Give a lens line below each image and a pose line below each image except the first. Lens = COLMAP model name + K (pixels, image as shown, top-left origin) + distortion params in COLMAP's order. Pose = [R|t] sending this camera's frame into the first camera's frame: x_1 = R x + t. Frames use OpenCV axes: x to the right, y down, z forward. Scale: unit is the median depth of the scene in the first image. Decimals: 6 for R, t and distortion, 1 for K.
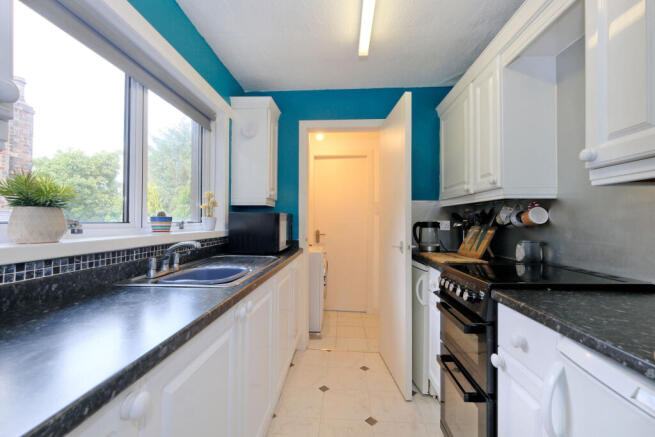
lens RADIAL K [[282.0, 0, 327.5], [0, 282.0, 218.5], [0, 0, 1]] dist [0.000799, -0.000305]
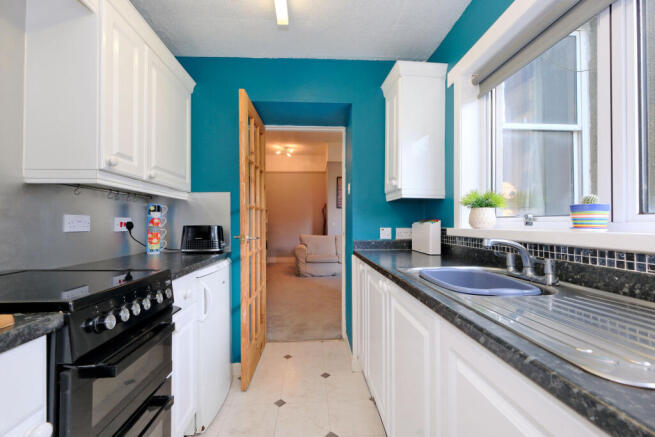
lens RADIAL K [[288.0, 0, 327.5], [0, 288.0, 218.5], [0, 0, 1]] dist [0.000854, -0.000042]
pose [[-0.991246, 0.030615, -0.128428, 0.120728], [0.033861, 0.999158, -0.023167, 0.020002], [0.127610, -0.027313, -0.991448, 1.835052]]
